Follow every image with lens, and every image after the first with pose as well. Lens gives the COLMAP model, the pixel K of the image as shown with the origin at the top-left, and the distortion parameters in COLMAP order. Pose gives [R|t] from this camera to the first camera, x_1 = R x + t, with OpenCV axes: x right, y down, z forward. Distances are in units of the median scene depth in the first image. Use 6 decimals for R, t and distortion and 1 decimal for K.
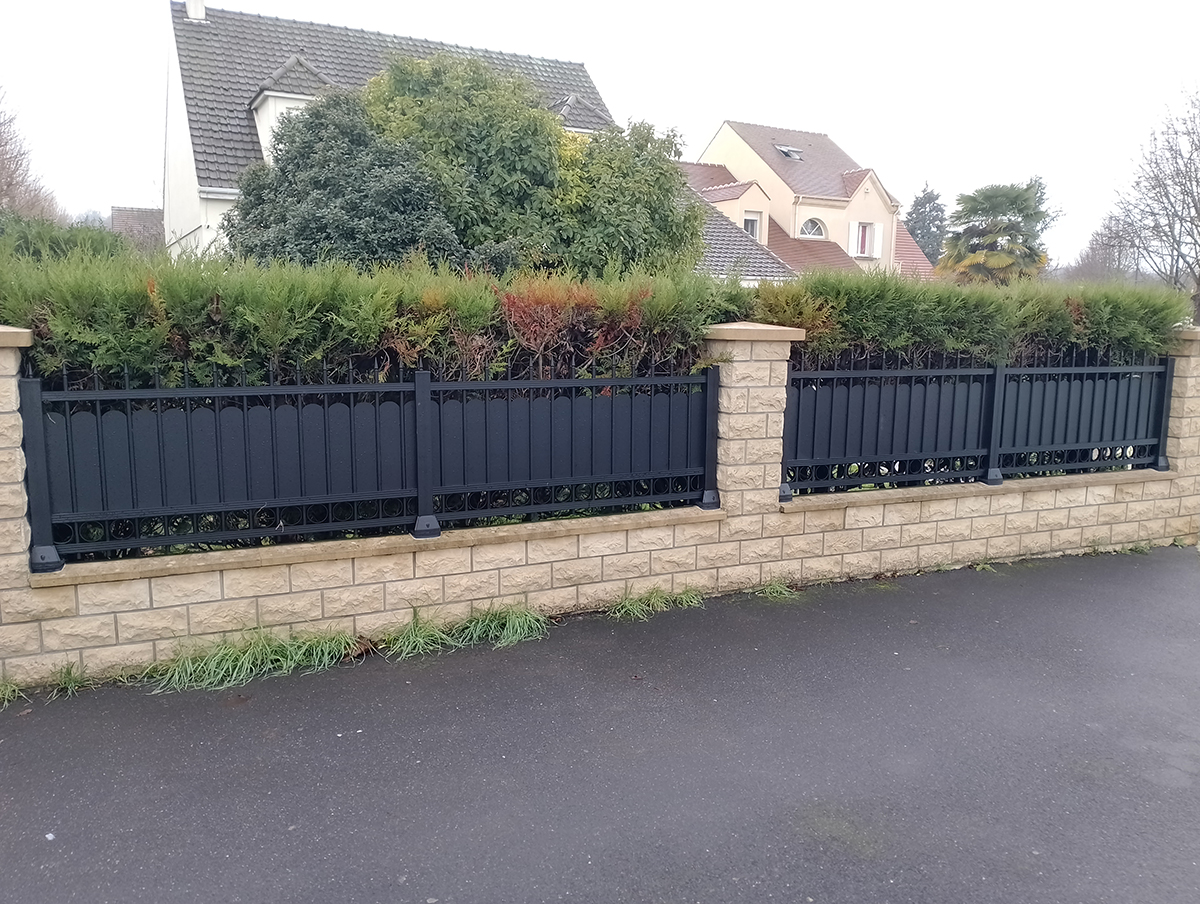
lens RADIAL K [[950.4, 0, 600.0], [0, 950.4, 452.0], [0, 0, 1]] dist [0.058509, -0.118882]
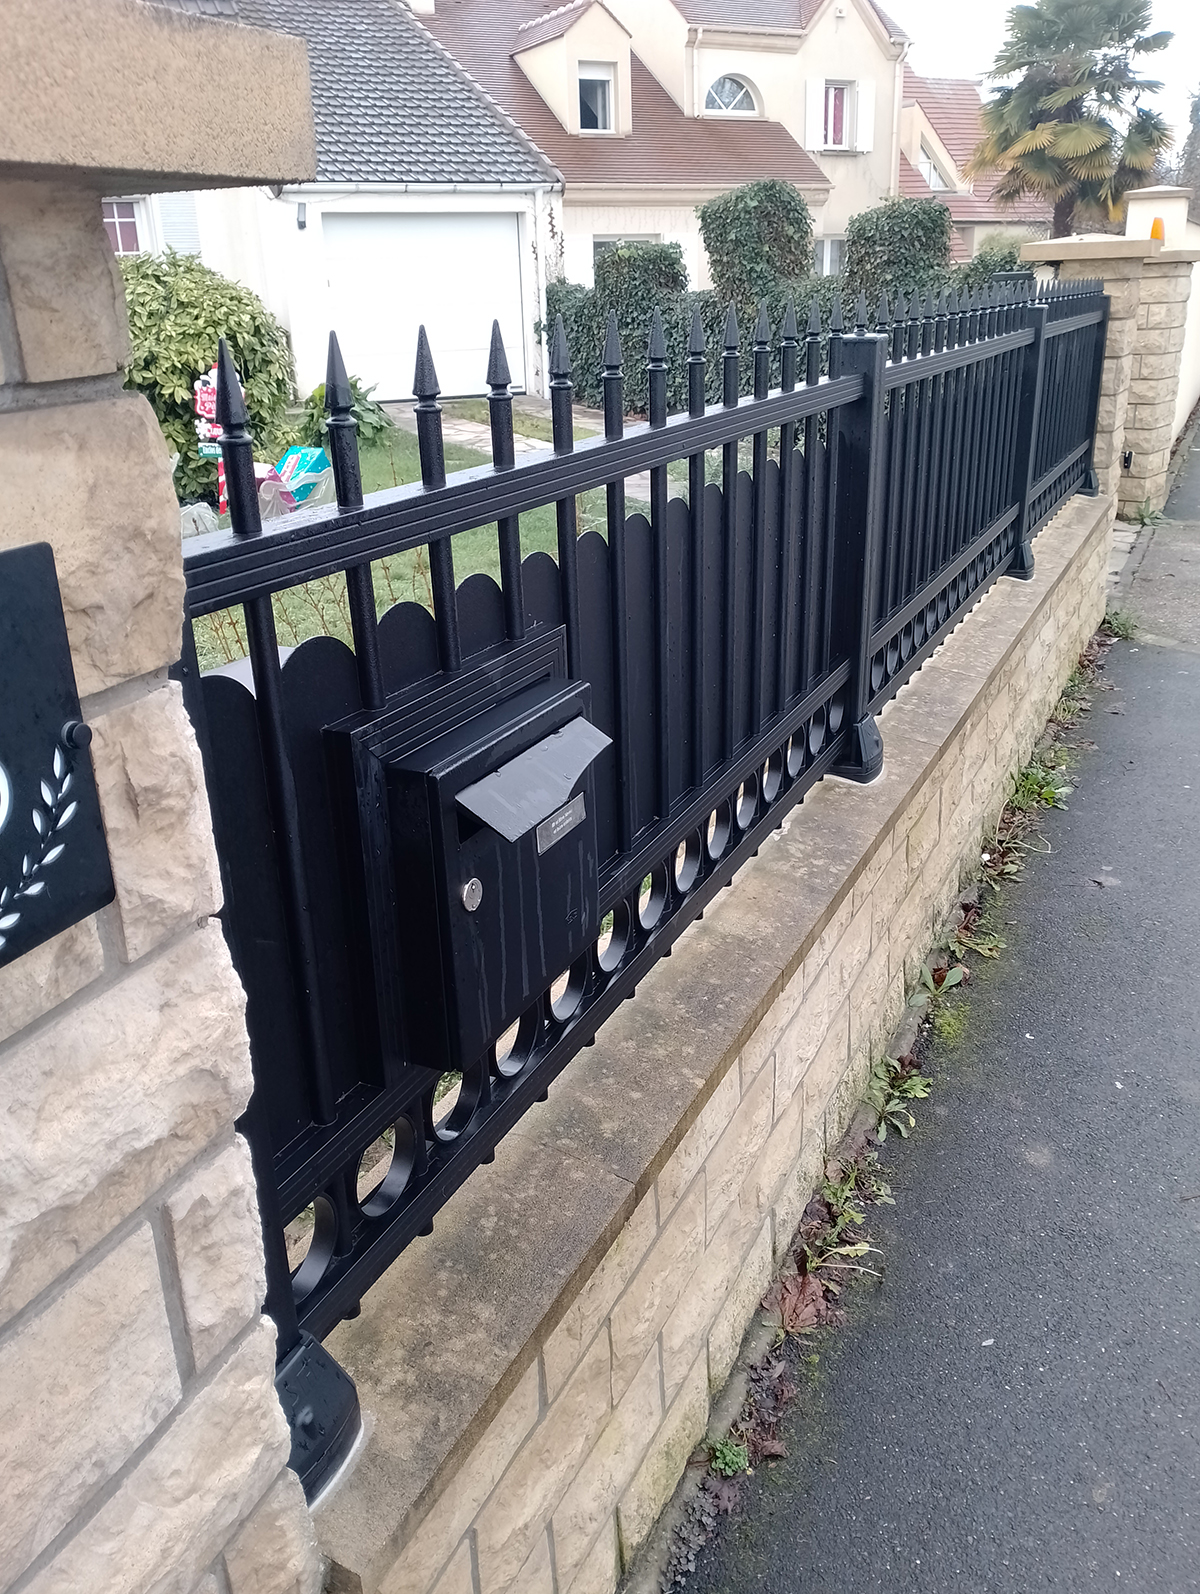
lens RADIAL K [[1305.4, 0, 600.7], [0, 1305.4, 767.3], [0, 0, 1]] dist [0.004408, -0.013173]
pose [[0.998836, -0.039421, -0.027796, 0.158840], [0.044327, 0.977401, 0.206692, -0.026535], [0.019020, -0.207684, 0.978011, 0.228431]]
